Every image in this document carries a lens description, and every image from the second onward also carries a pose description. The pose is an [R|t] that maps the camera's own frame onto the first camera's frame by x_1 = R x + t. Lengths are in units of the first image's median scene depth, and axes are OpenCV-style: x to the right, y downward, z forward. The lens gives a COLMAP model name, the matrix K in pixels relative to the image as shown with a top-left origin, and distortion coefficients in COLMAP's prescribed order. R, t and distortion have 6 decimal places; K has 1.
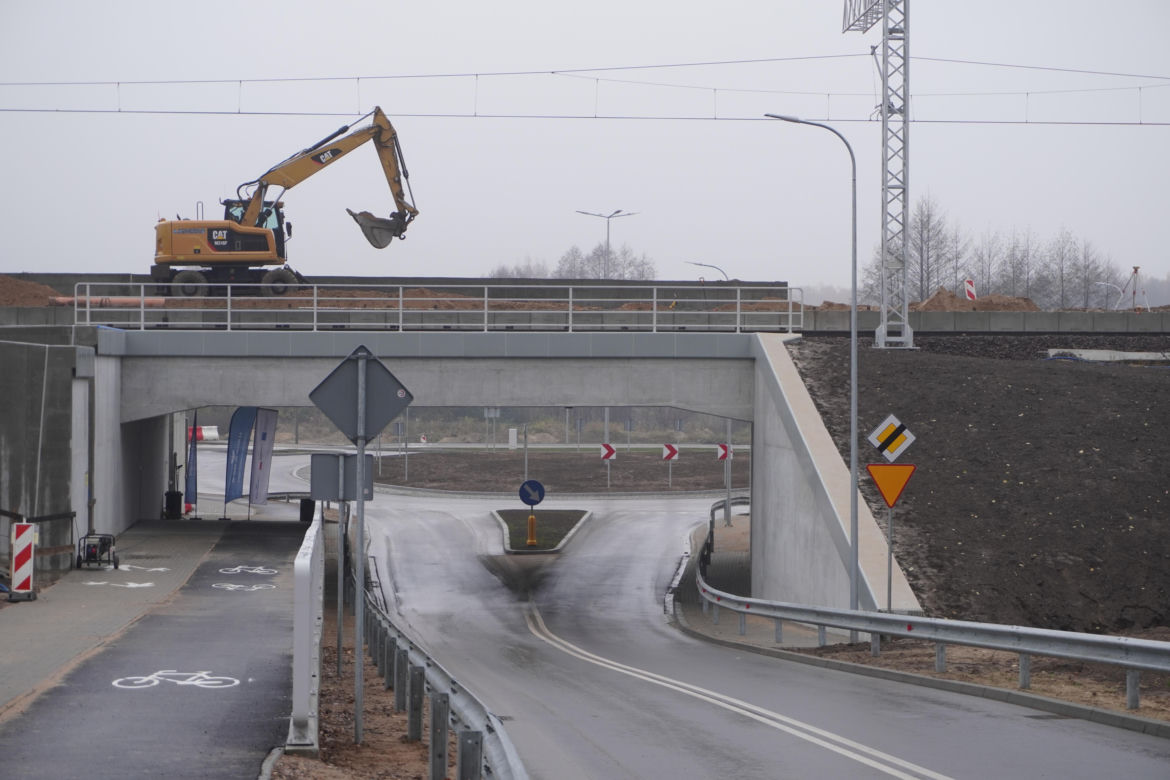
lens RADIAL K [[2476.2, 0, 585.0], [0, 2476.2, 390.0], [0, 0, 1]] dist [0.011307, 0.034062]
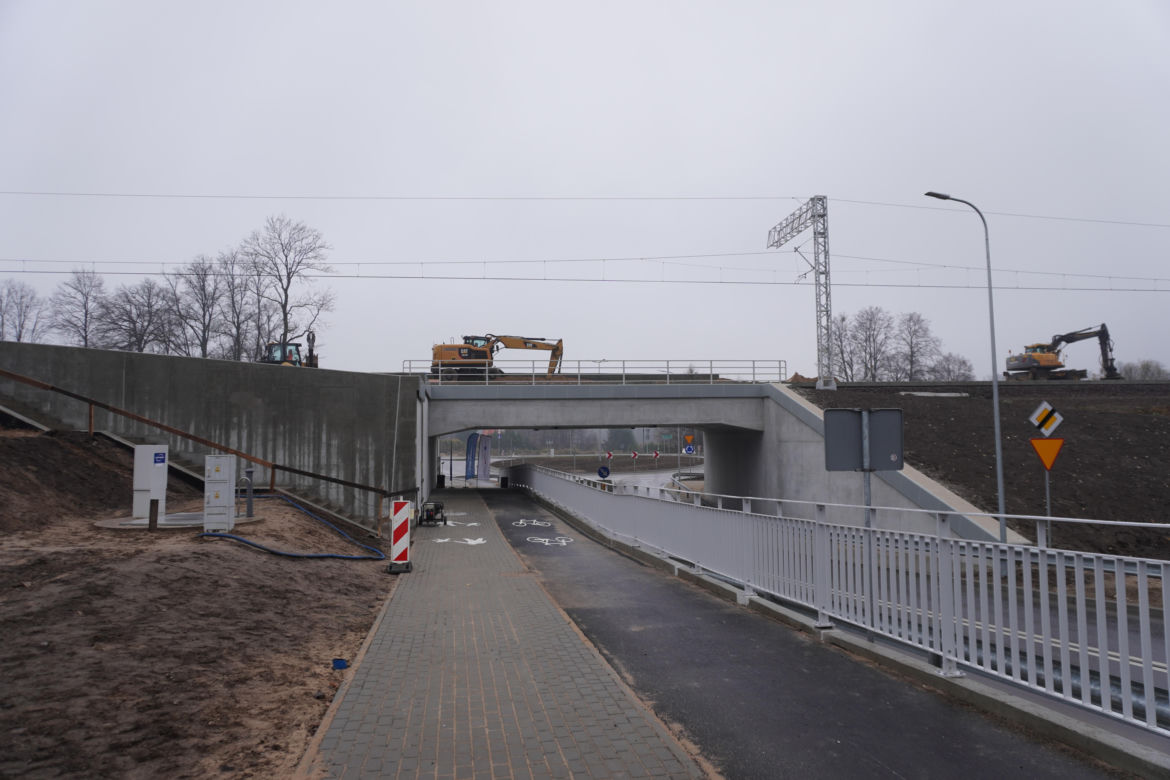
lens RADIAL K [[776.6, 0, 585.0], [0, 776.6, 390.0], [0, 0, 1]] dist [-0.054208, 0.035139]
pose [[0.997820, -0.013735, 0.064555, -0.108013], [0.017991, 0.997669, -0.065818, 0.018557], [-0.063501, 0.066836, 0.995741, 0.420001]]
